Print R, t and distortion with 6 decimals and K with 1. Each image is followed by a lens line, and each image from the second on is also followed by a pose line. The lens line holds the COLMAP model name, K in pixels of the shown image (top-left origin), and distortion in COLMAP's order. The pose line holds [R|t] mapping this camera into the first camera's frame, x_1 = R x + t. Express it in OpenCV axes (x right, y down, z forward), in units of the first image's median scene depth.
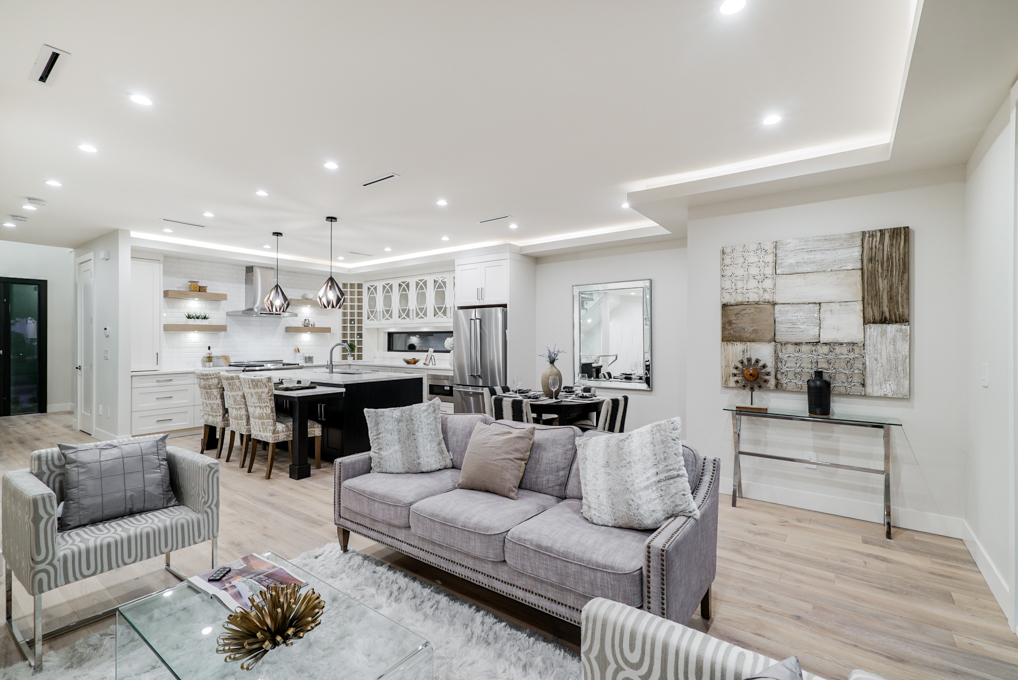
lens RADIAL K [[471.5, 0, 512.0], [0, 471.5, 335.9], [0, 0, 1]] dist [0.013642, 0.000530]
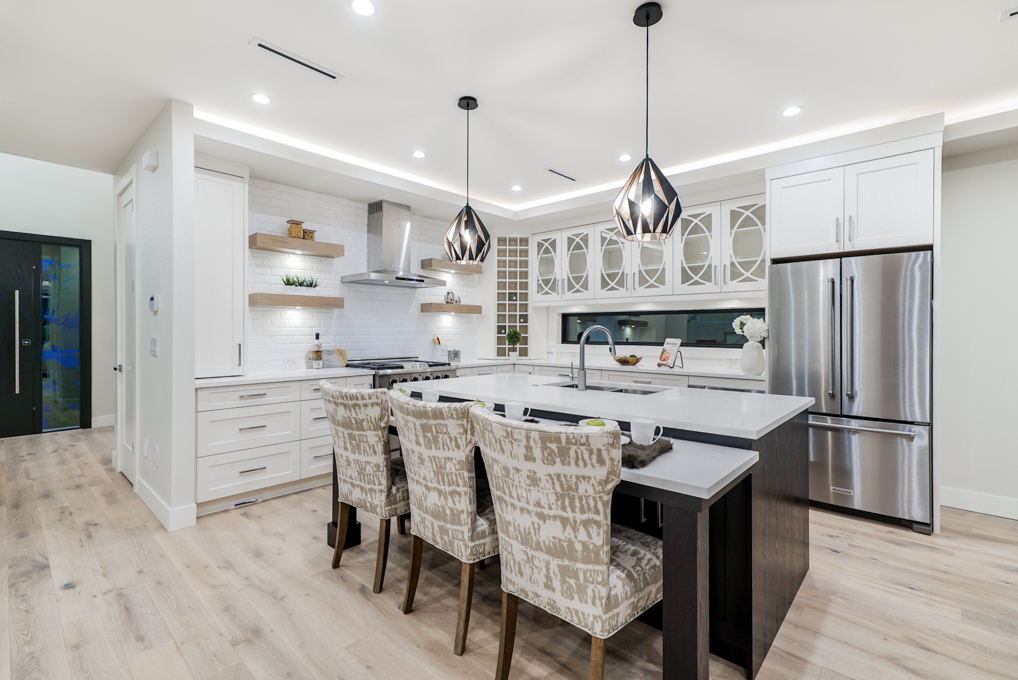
lens RADIAL K [[471.6, 0, 506.4], [0, 471.6, 330.5], [0, 0, 1]] dist [-0.001413, 0.000931]
pose [[0.994728, 0.003086, -0.102500, -0.347931], [-0.002500, 0.999980, 0.005850, 0.014500], [0.102516, -0.005563, 0.994716, 0.444181]]
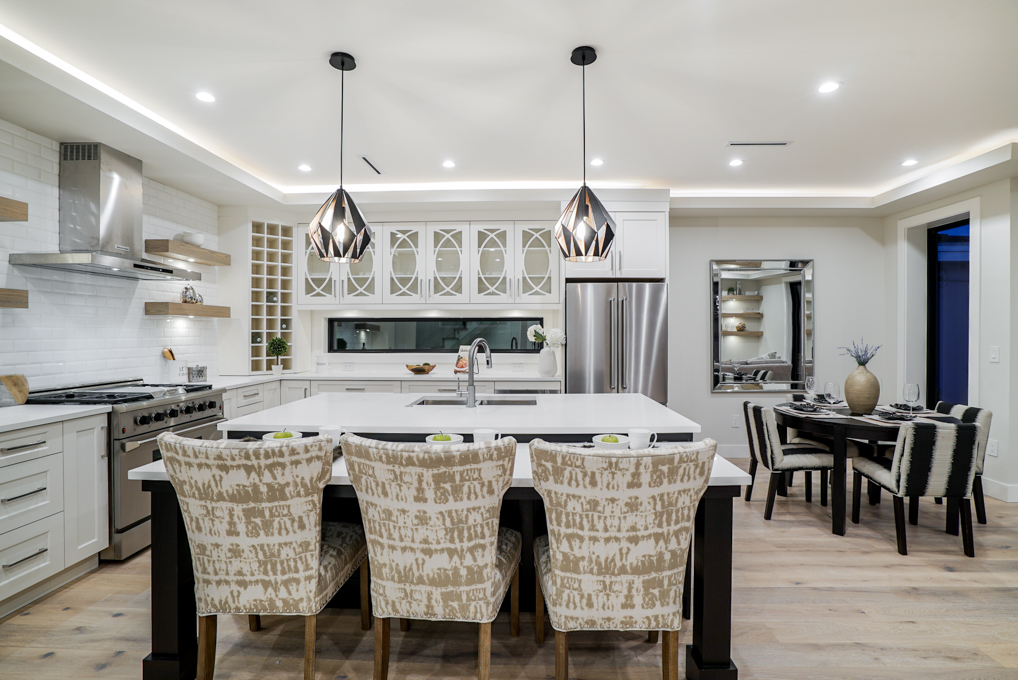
lens RADIAL K [[479.6, 0, 525.5], [0, 479.6, 334.1], [0, 0, 1]] dist [-0.059991, 0.020205]
pose [[0.814347, -0.002294, 0.580373, -0.511548], [-0.004410, 0.999939, 0.010140, 0.004977], [-0.580361, -0.010817, 0.814287, 0.509614]]
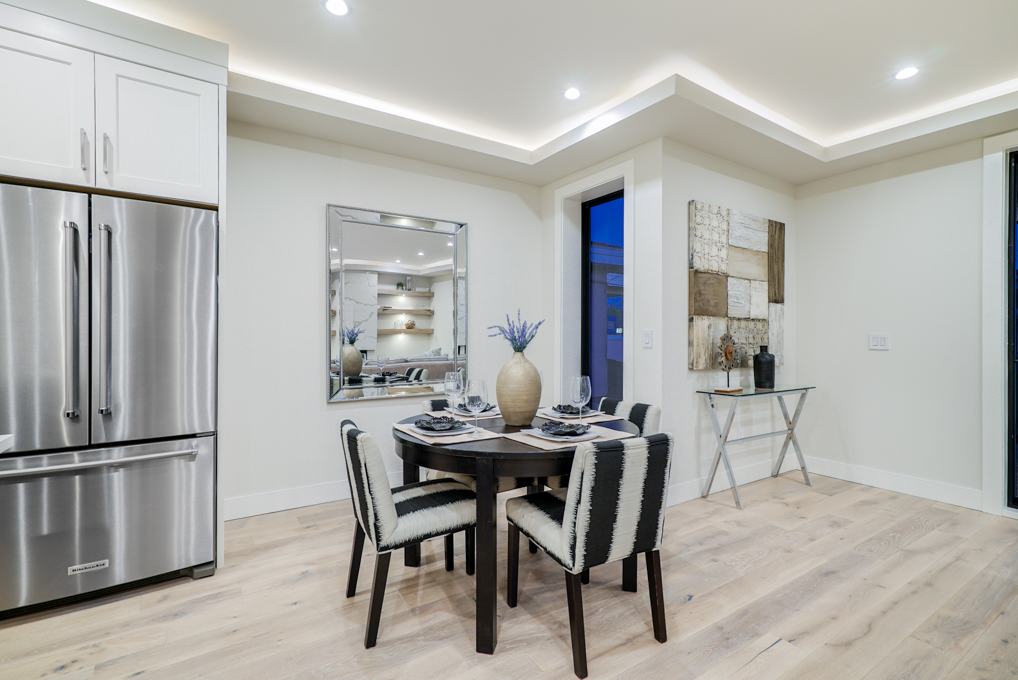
lens RADIAL K [[461.5, 0, 506.1], [0, 461.5, 336.2], [0, 0, 1]] dist [0.005855, 0.000255]
pose [[0.350596, 0.005092, 0.936513, -0.245543], [-0.009697, 0.999951, -0.001807, 0.030766], [-0.936477, -0.008448, 0.350628, 0.598547]]
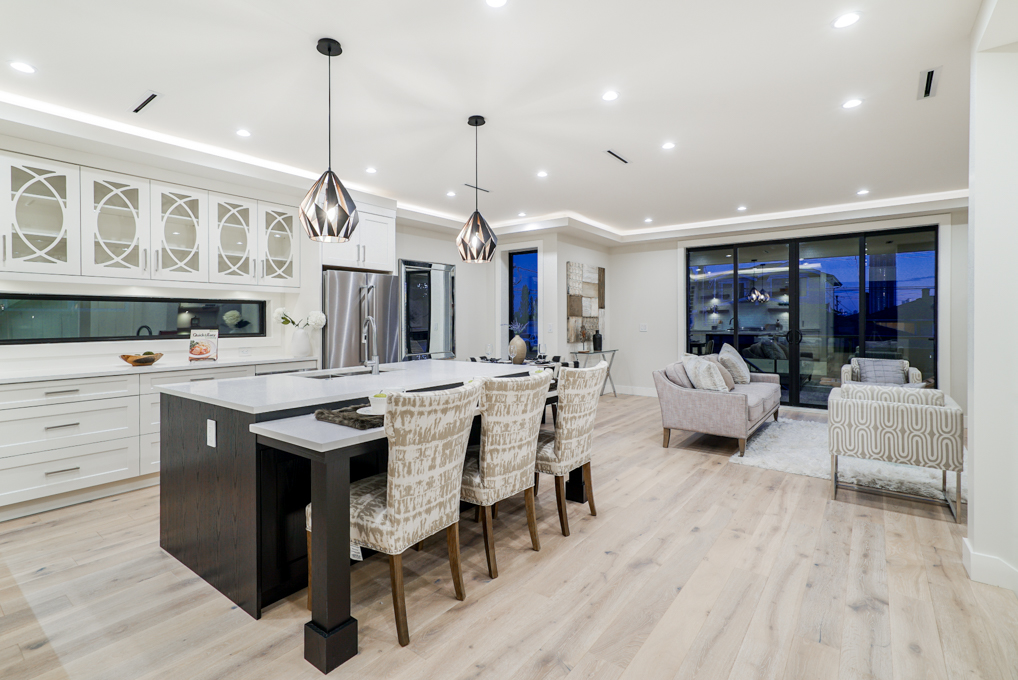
lens RADIAL K [[481.1, 0, 489.4], [0, 481.1, 324.5], [0, 0, 1]] dist [-0.003302, 0.000149]
pose [[0.027228, -0.007399, 0.999602, -0.774281], [-0.001738, 0.999971, 0.007449, 0.016734], [-0.999628, -0.001940, 0.027214, 0.727999]]
